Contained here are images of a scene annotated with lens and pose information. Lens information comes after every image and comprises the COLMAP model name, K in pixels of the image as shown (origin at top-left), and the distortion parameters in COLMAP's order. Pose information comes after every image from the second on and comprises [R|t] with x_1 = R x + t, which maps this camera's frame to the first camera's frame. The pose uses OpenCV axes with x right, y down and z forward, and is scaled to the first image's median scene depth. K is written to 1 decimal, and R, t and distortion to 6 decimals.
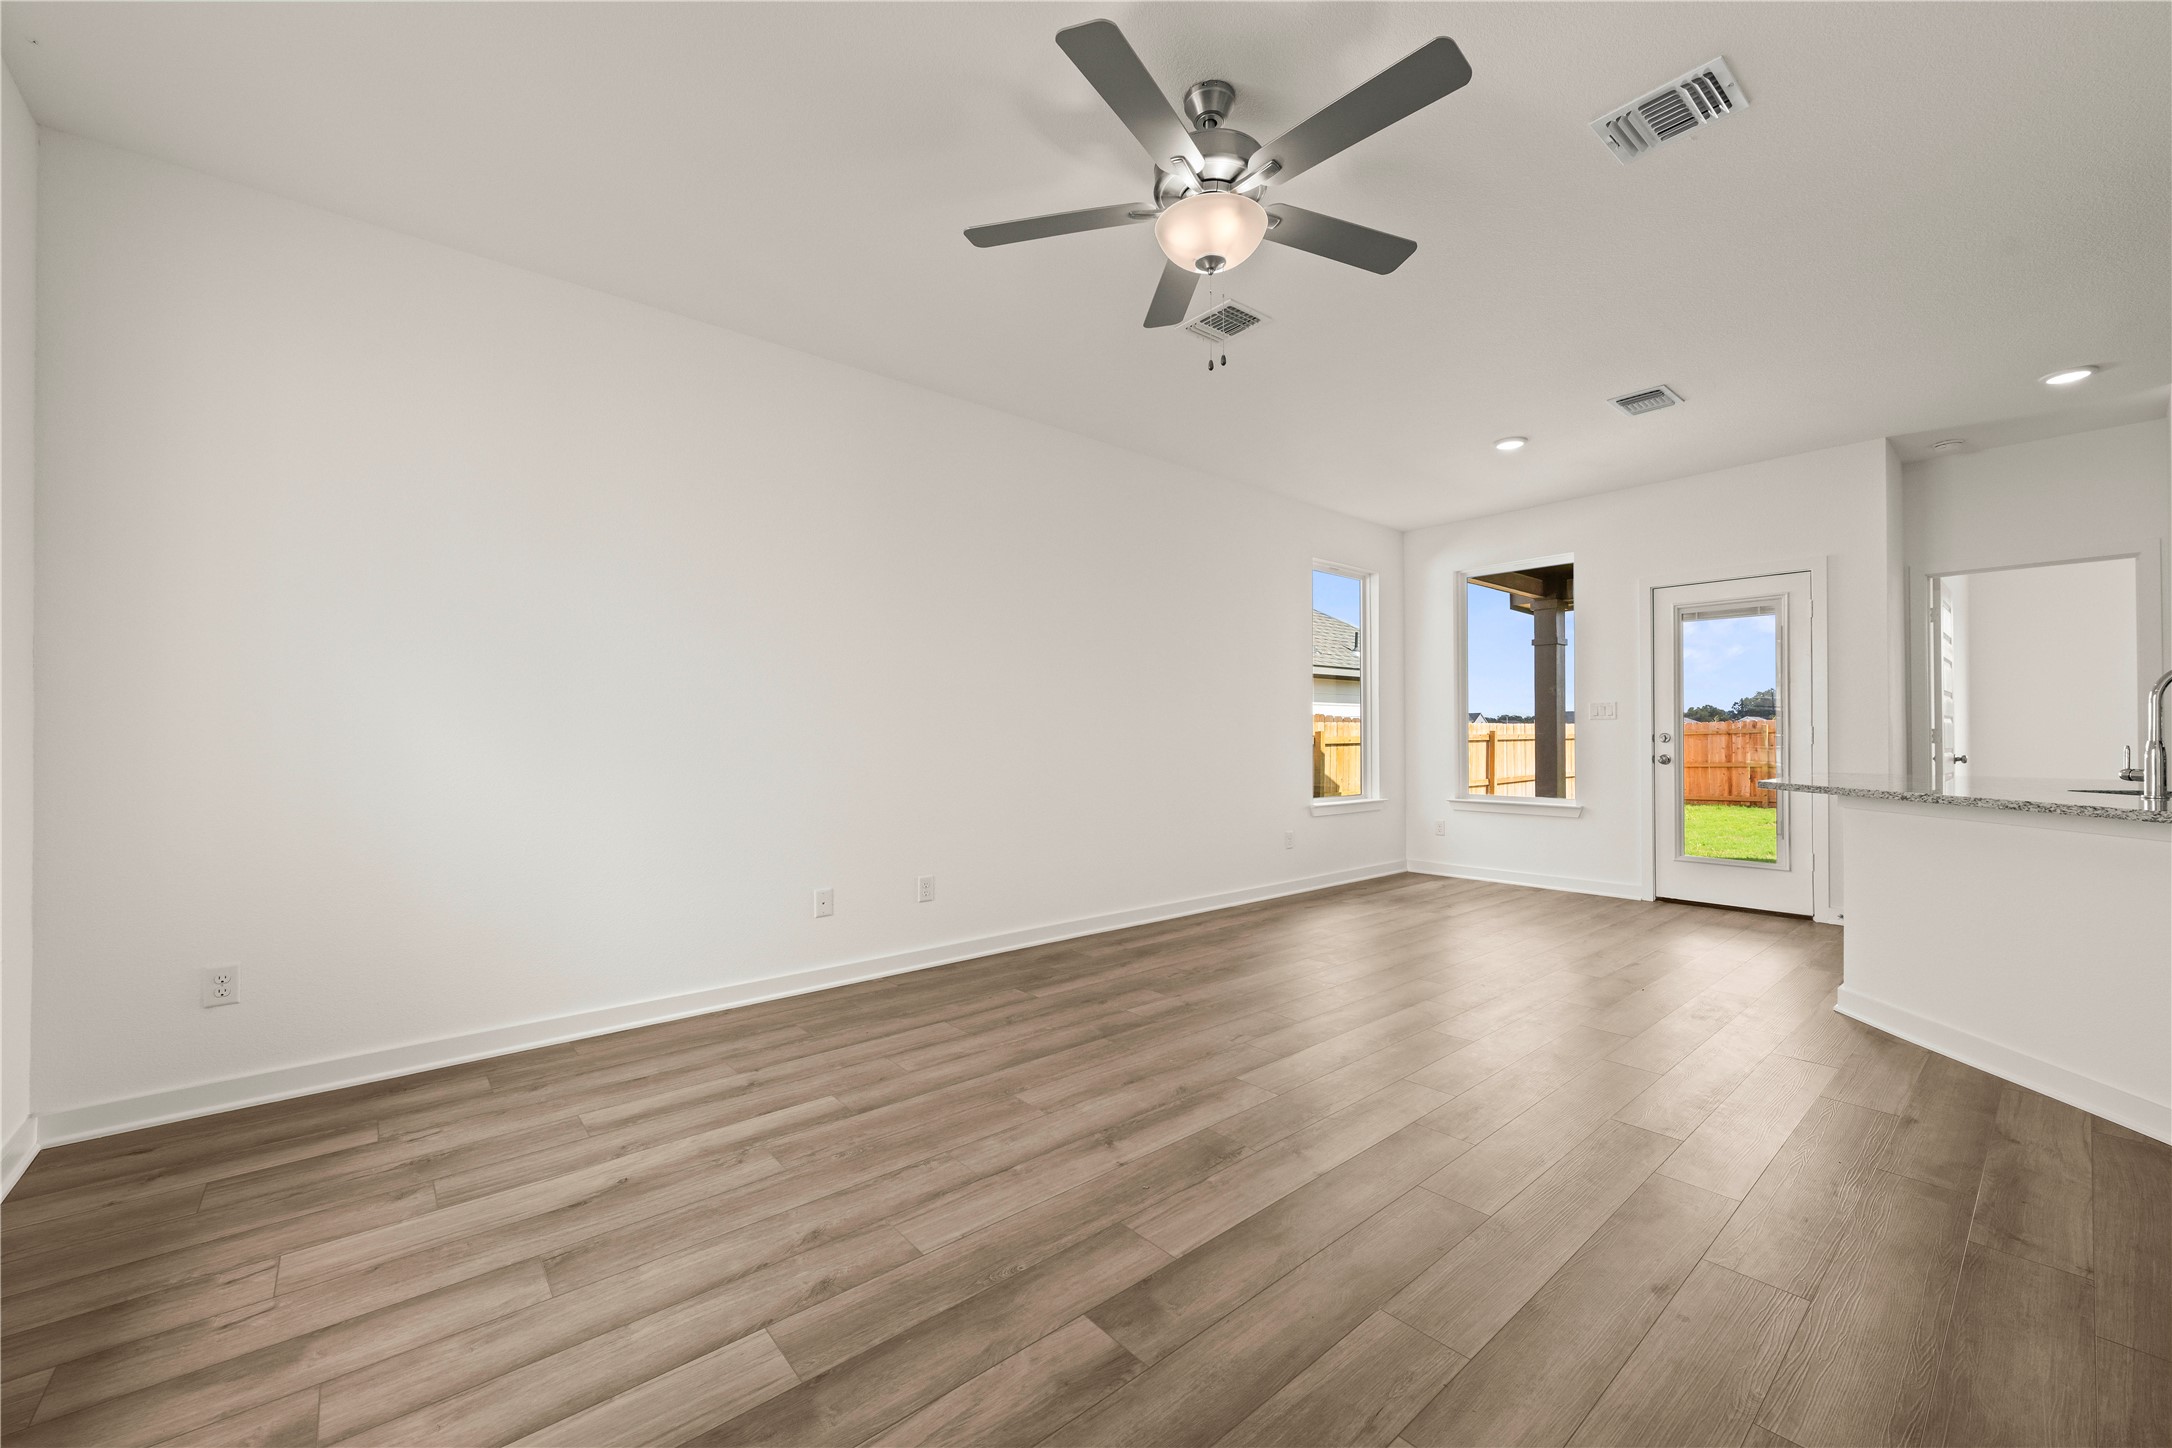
lens RADIAL K [[862.9, 0, 1091.9], [0, 862.9, 729.2], [0, 0, 1]] dist [-0.000744, -0.000331]
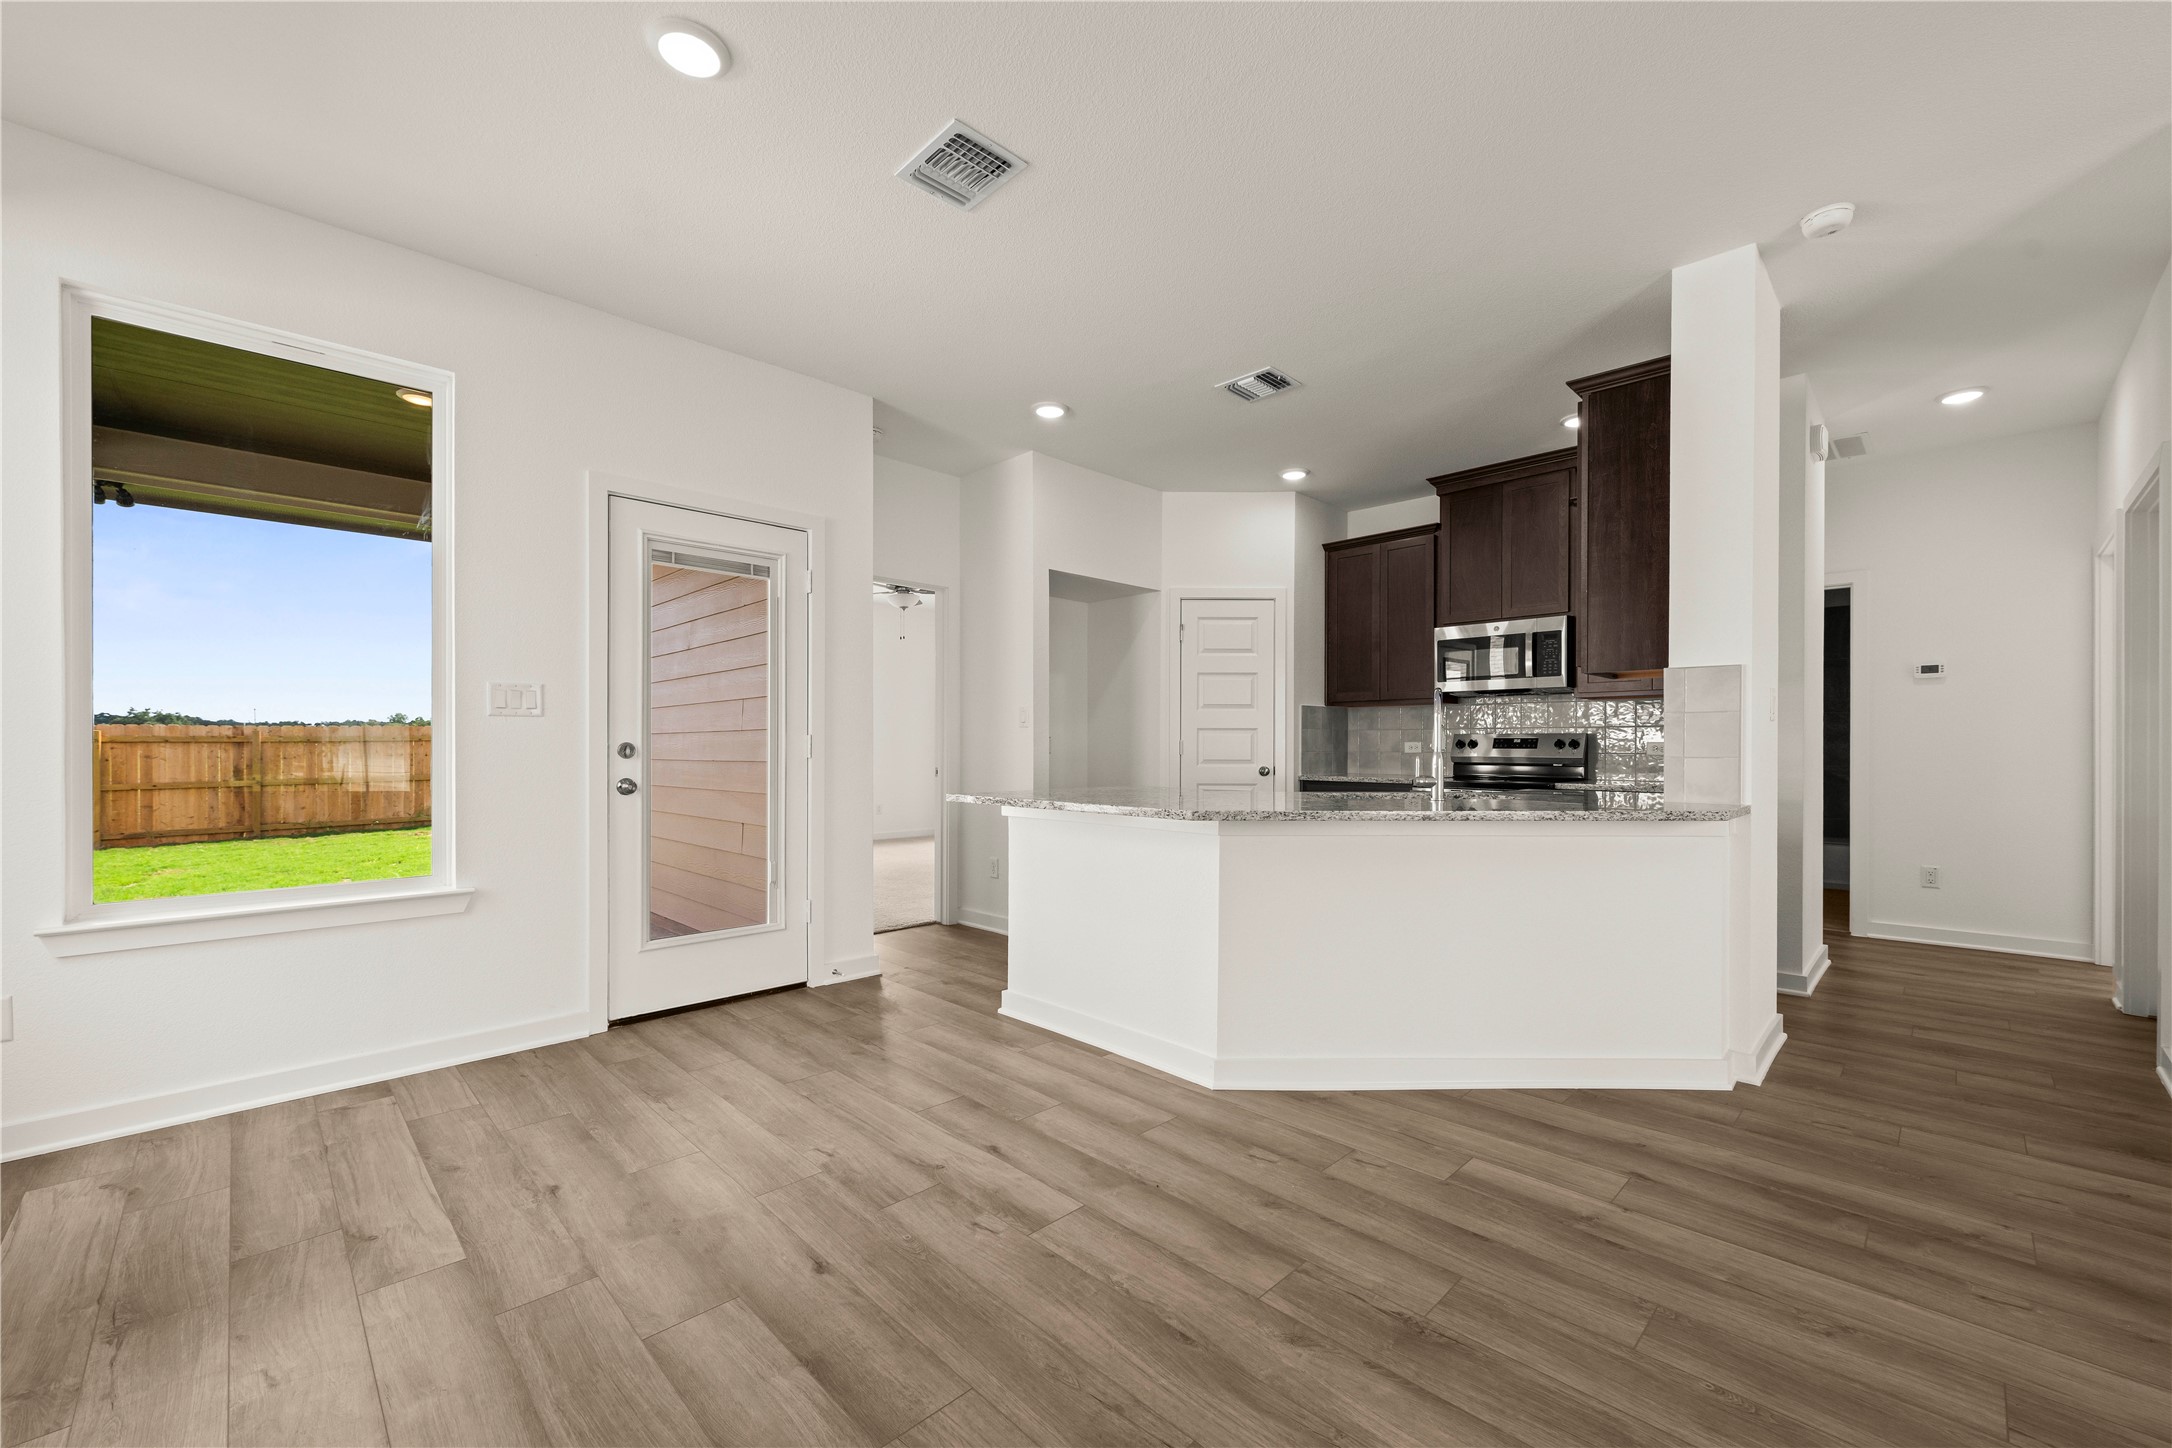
lens RADIAL K [[862.9, 0, 1099.5], [0, 862.9, 745.4], [0, 0, 1]] dist [-0.000744, -0.000331]
pose [[-0.077908, 0.000738, 0.996960, 0.029525], [-0.006890, 0.999975, -0.001279, 0.003488], [-0.996937, -0.006968, -0.077901, 0.474246]]
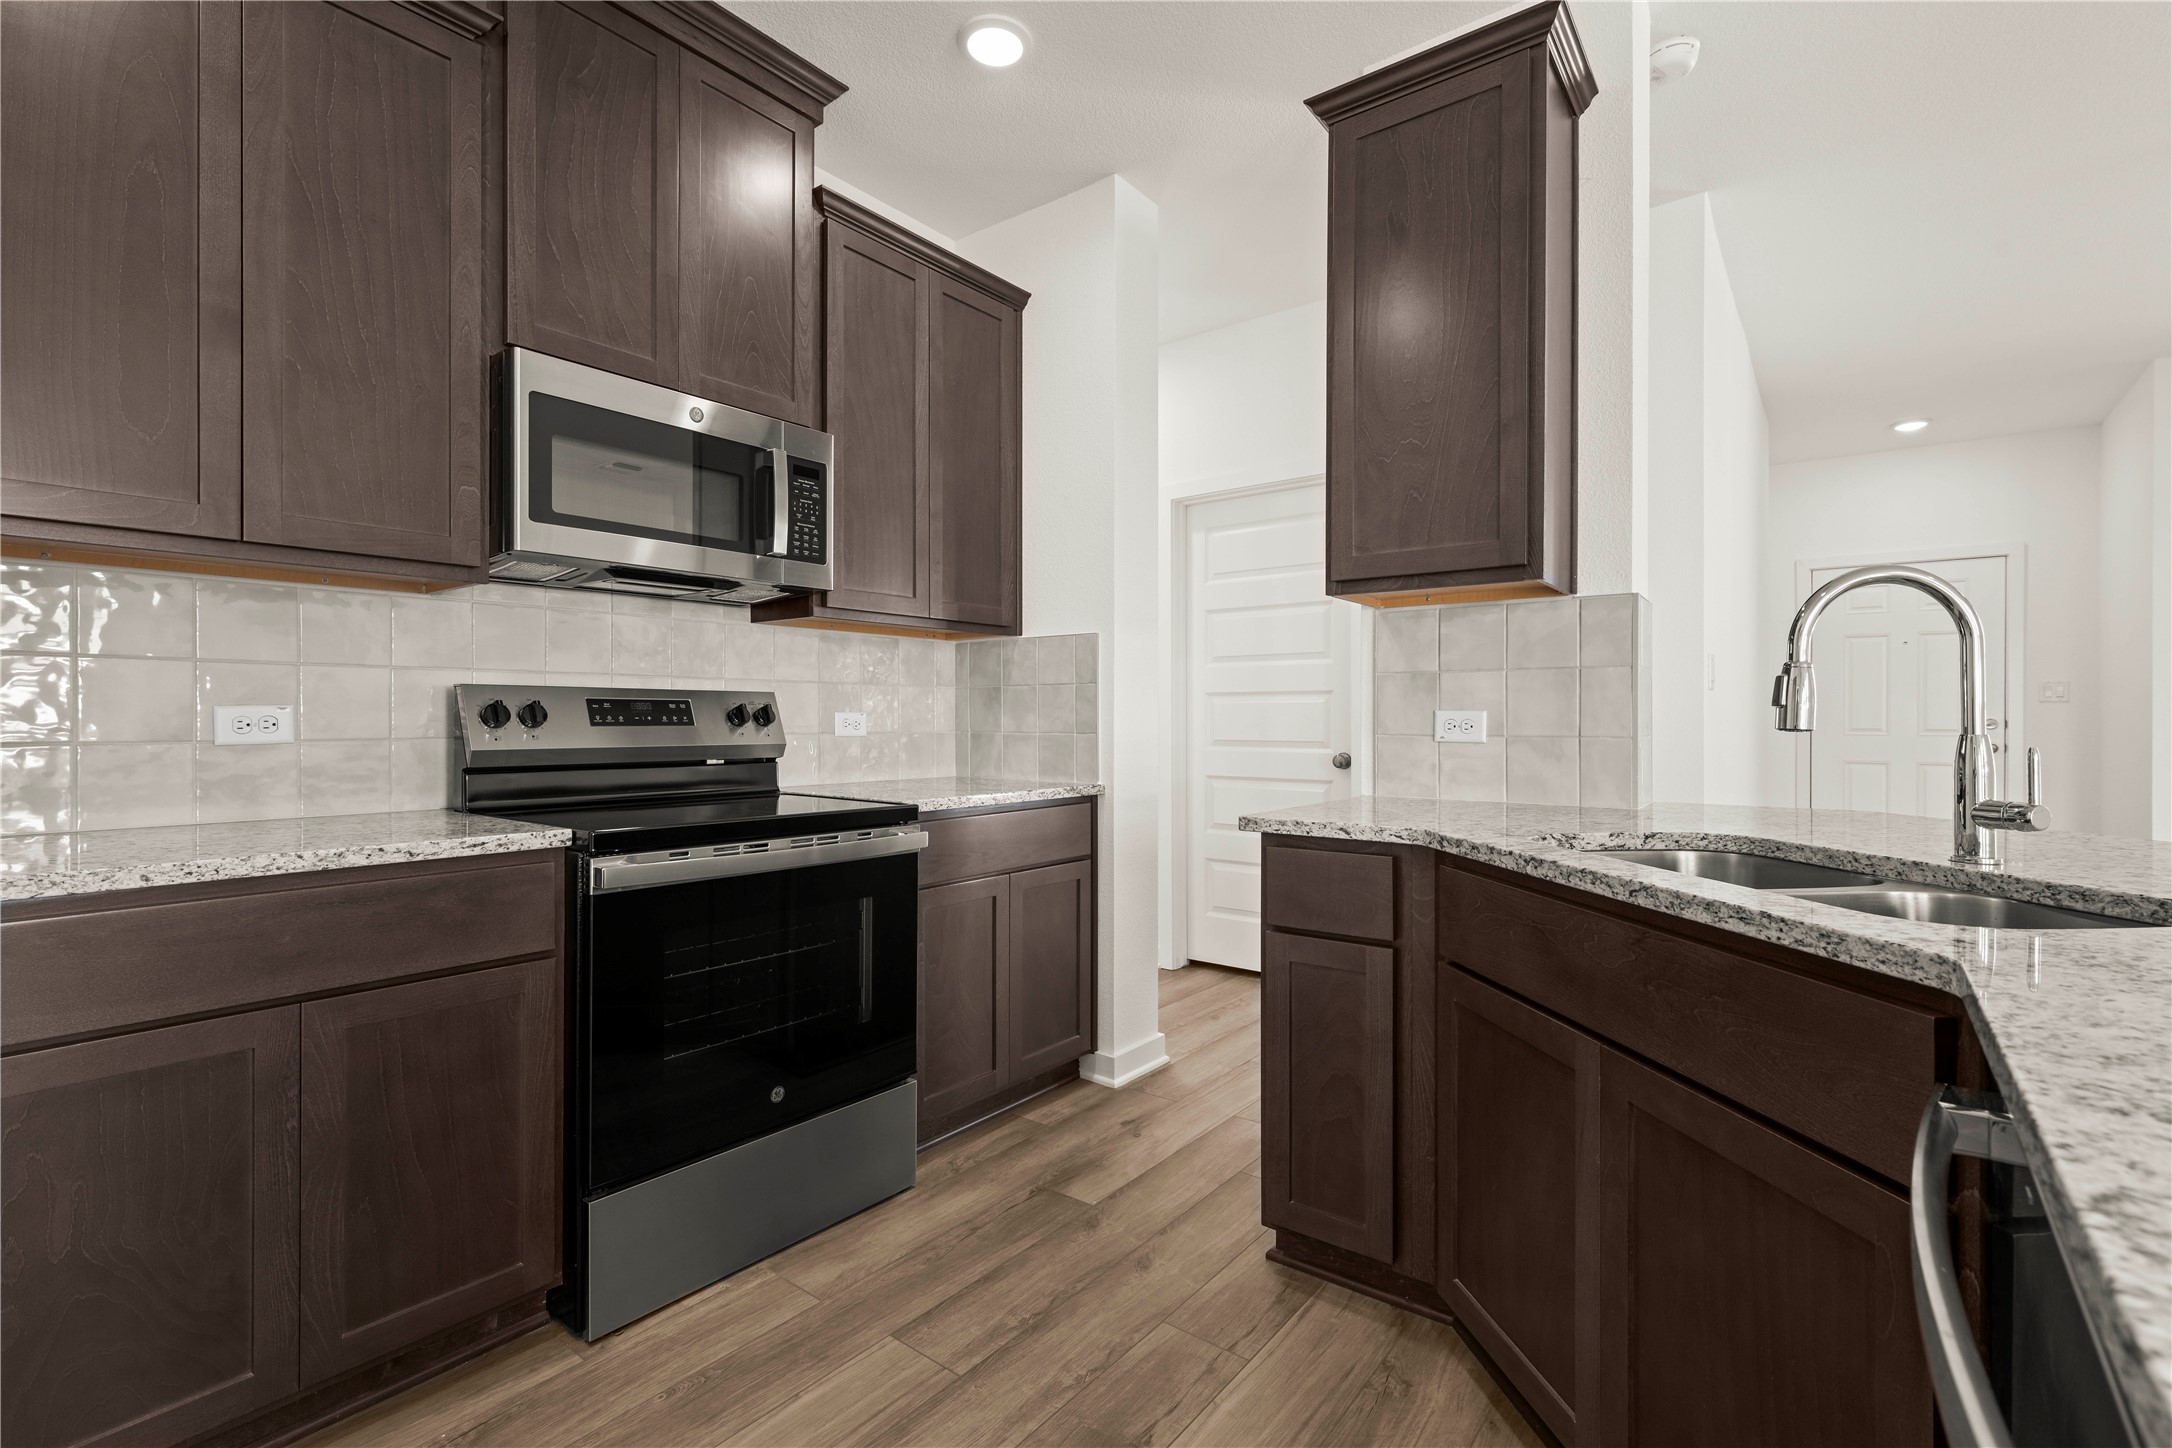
lens RADIAL K [[981.9, 0, 1084.0], [0, 981.9, 719.2], [0, 0, 1]] dist [0.005296, 0.000497]
pose [[-0.978775, 0.000667, -0.204935, 0.551268], [0.001890, 0.999982, -0.005770, 0.002802], [0.204928, -0.006035, -0.978759, 0.431829]]
